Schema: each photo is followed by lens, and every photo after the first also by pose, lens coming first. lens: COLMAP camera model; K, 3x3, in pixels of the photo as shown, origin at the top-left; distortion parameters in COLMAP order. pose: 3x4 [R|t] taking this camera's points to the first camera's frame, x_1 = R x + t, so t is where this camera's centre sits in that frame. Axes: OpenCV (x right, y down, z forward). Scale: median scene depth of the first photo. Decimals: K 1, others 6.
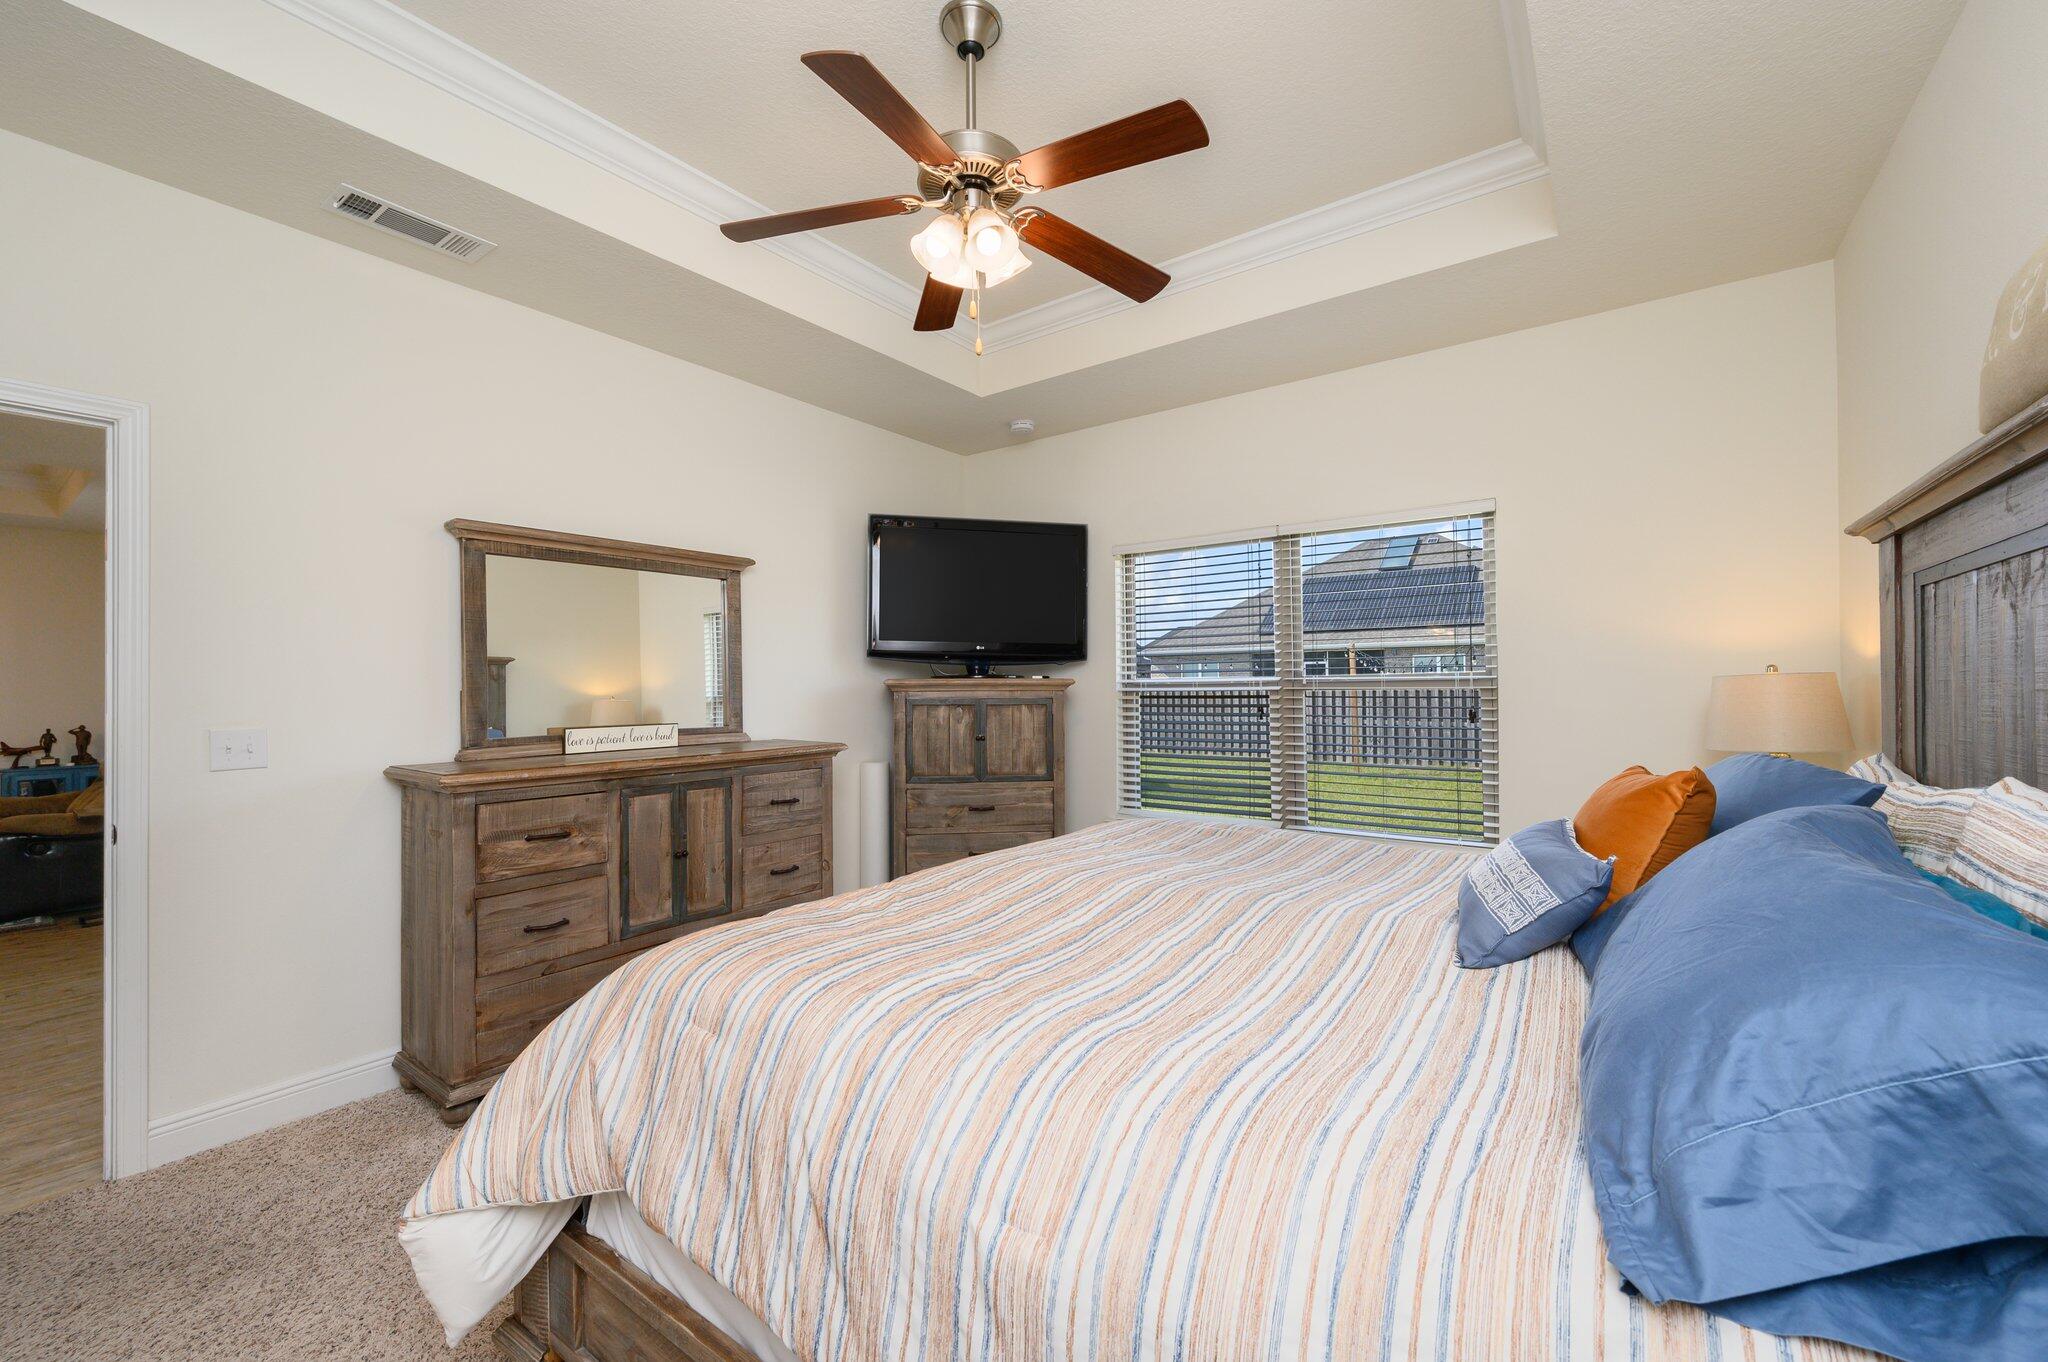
lens RADIAL K [[825.4, 0, 1020.9], [0, 825.4, 685.5], [0, 0, 1]] dist [-0.003611, 0.000634]
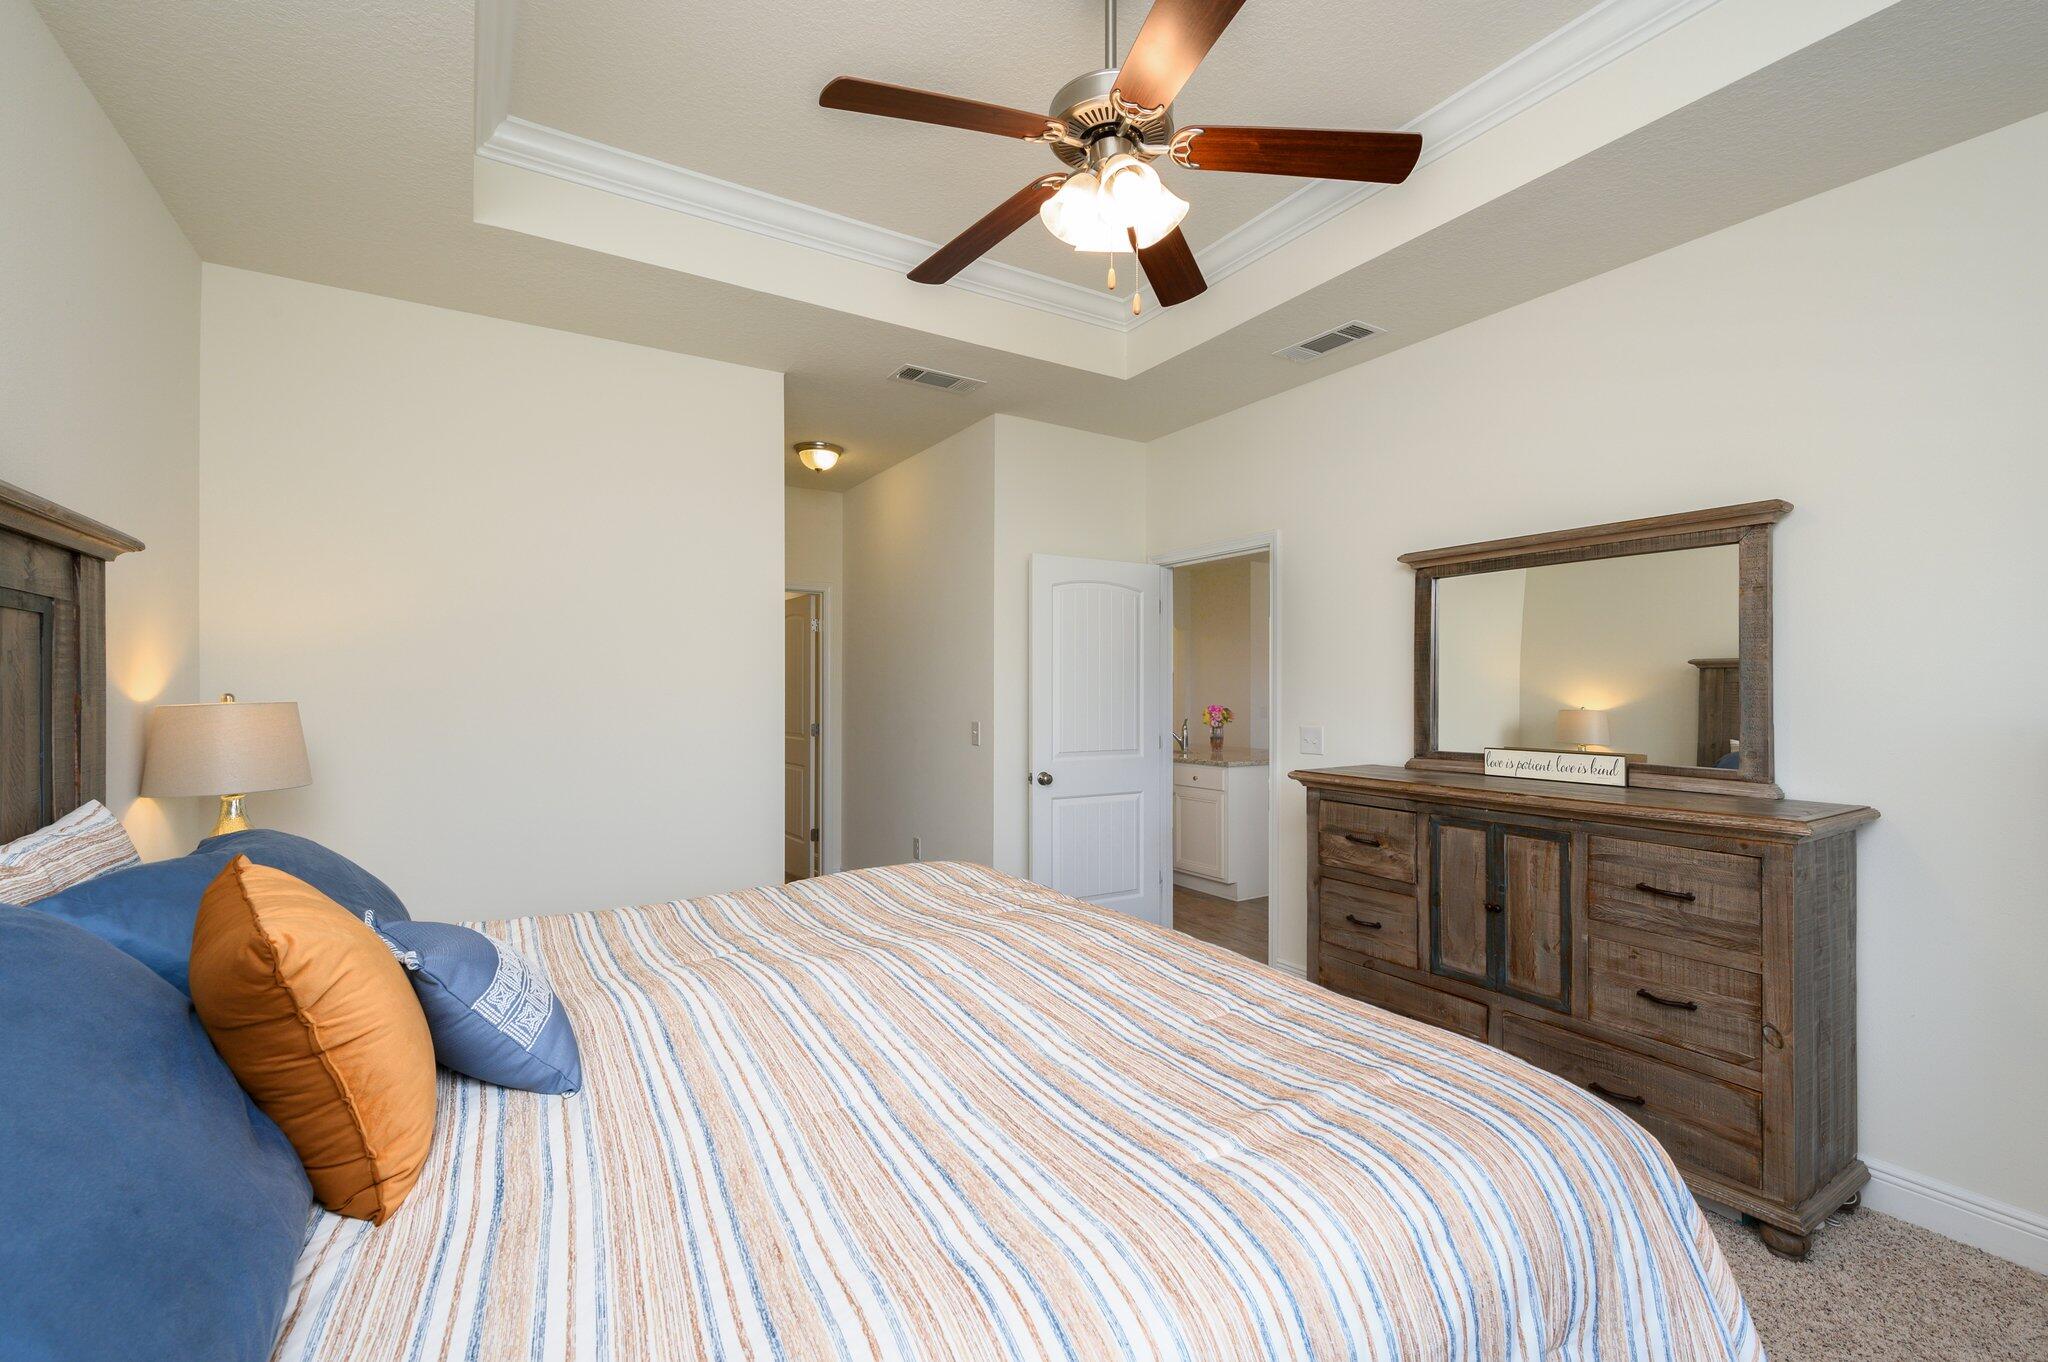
lens RADIAL K [[874.1, 0, 1014.8], [0, 874.1, 683.3], [0, 0, 1]] dist [-0.000686, -0.001521]
pose [[-0.371060, 0.006742, -0.928585, 0.591138], [0.003273, 0.999977, 0.005953, -0.030304], [0.928603, -0.000831, -0.371073, 0.876785]]
